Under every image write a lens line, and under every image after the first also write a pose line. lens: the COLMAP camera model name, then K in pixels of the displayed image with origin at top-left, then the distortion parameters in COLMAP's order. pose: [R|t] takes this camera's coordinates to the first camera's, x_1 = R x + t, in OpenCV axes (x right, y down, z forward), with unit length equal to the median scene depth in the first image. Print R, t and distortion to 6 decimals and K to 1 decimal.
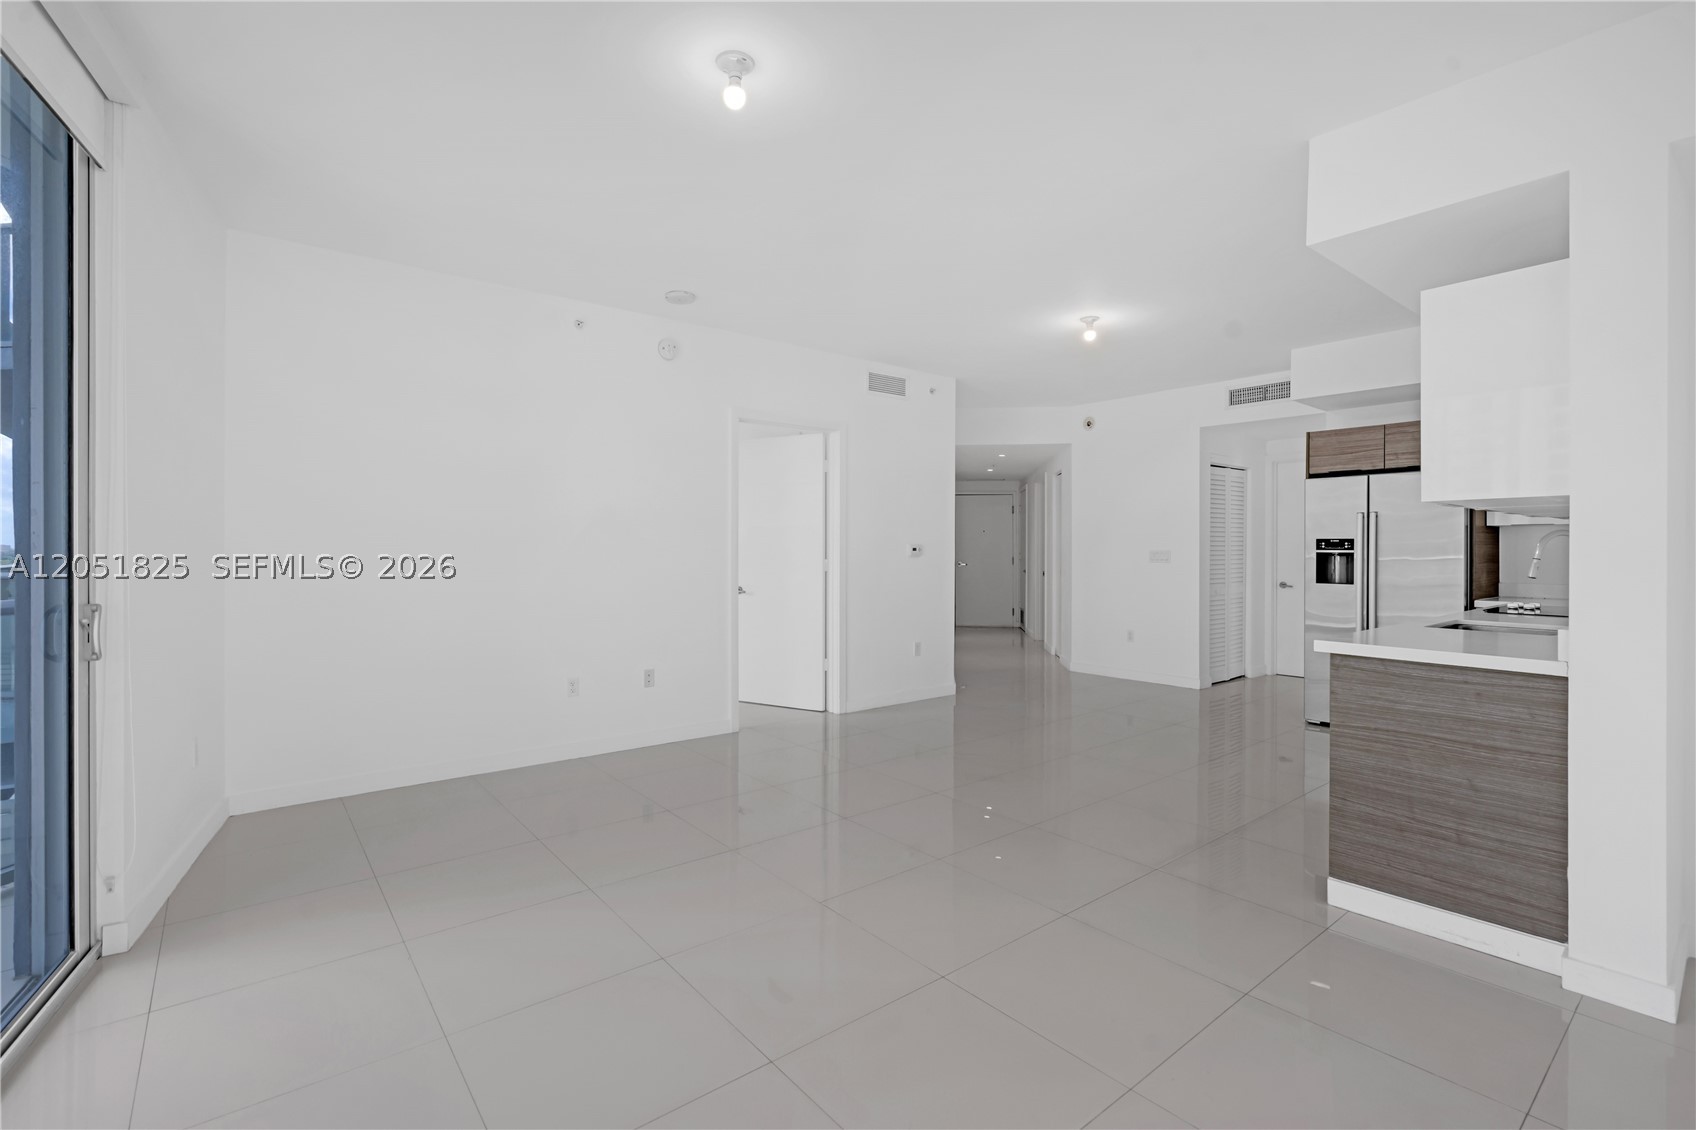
lens RADIAL K [[775.4, 0, 853.7], [0, 775.4, 554.6], [0, 0, 1]] dist [0.001274, 0.000231]
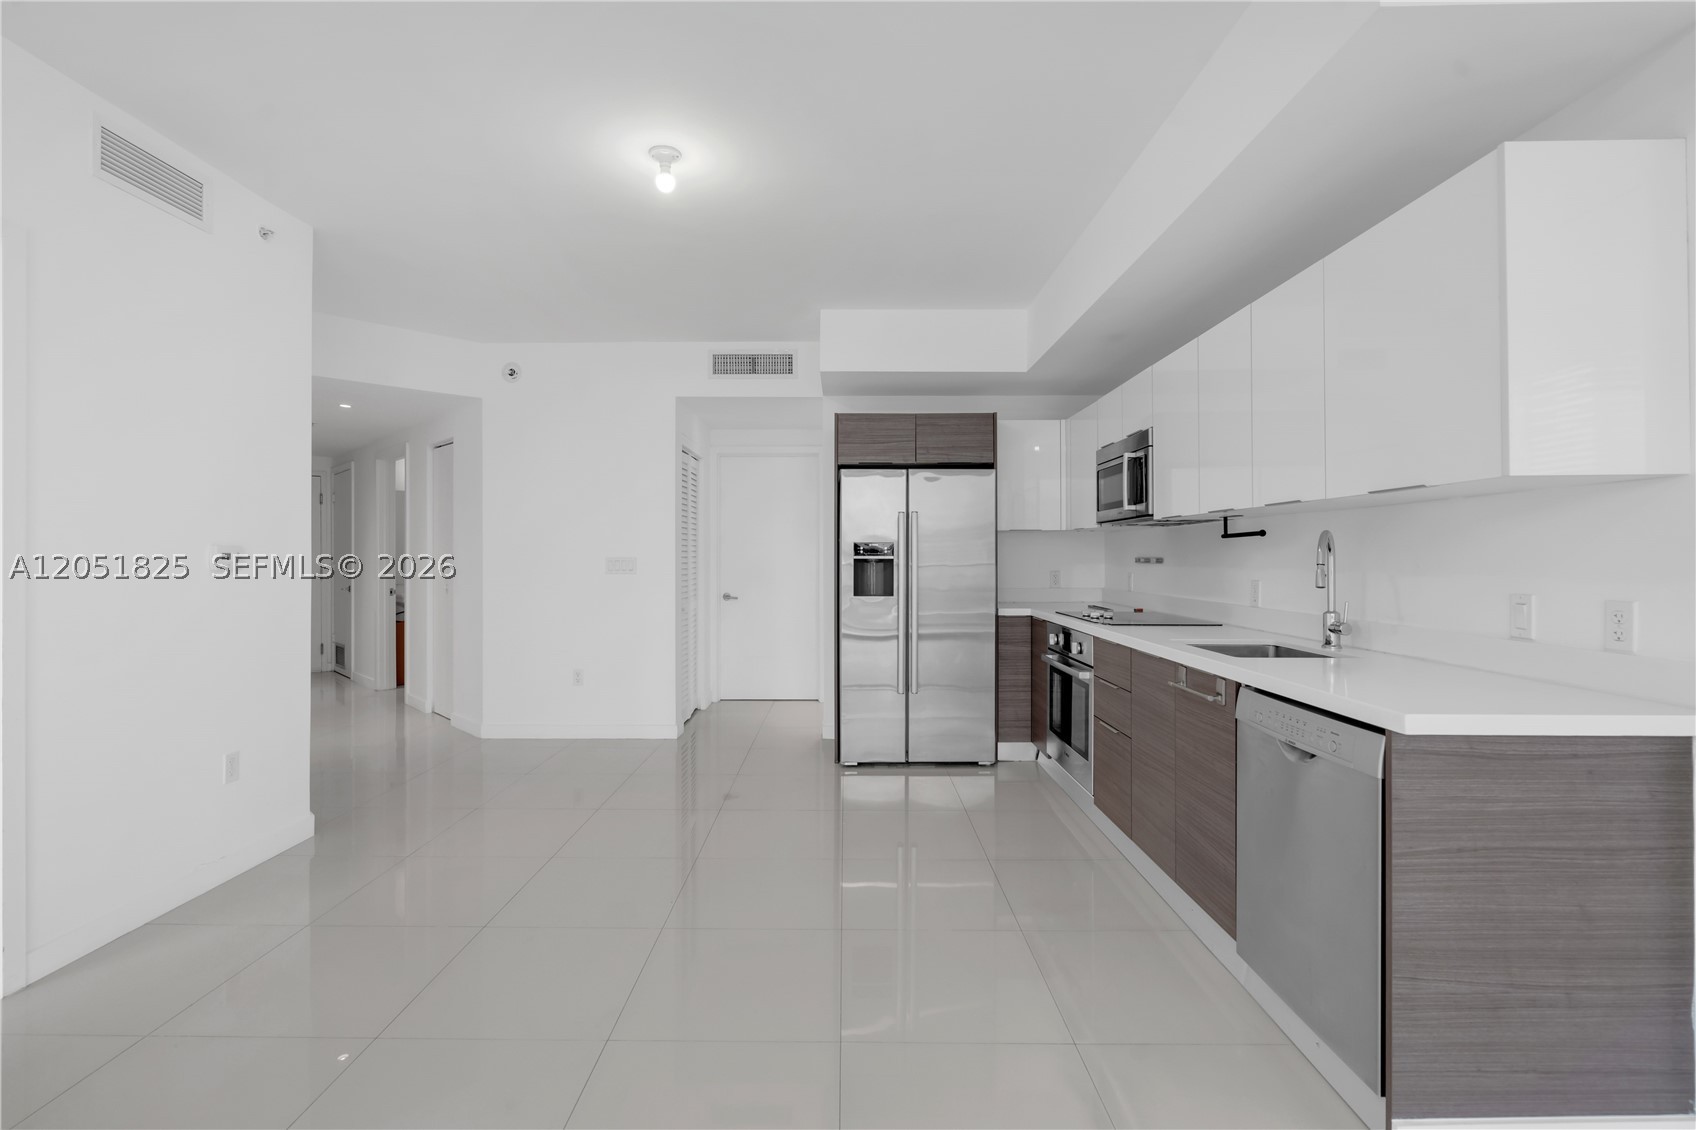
lens RADIAL K [[776.5, 0, 839.5], [0, 776.5, 556.6], [0, 0, 1]] dist [-0.002562, 0.000061]
pose [[0.644382, -0.001948, 0.764701, -0.051241], [0.007793, 0.999962, -0.004019, -0.002174], [-0.764664, 0.008549, 0.644373, 0.523859]]
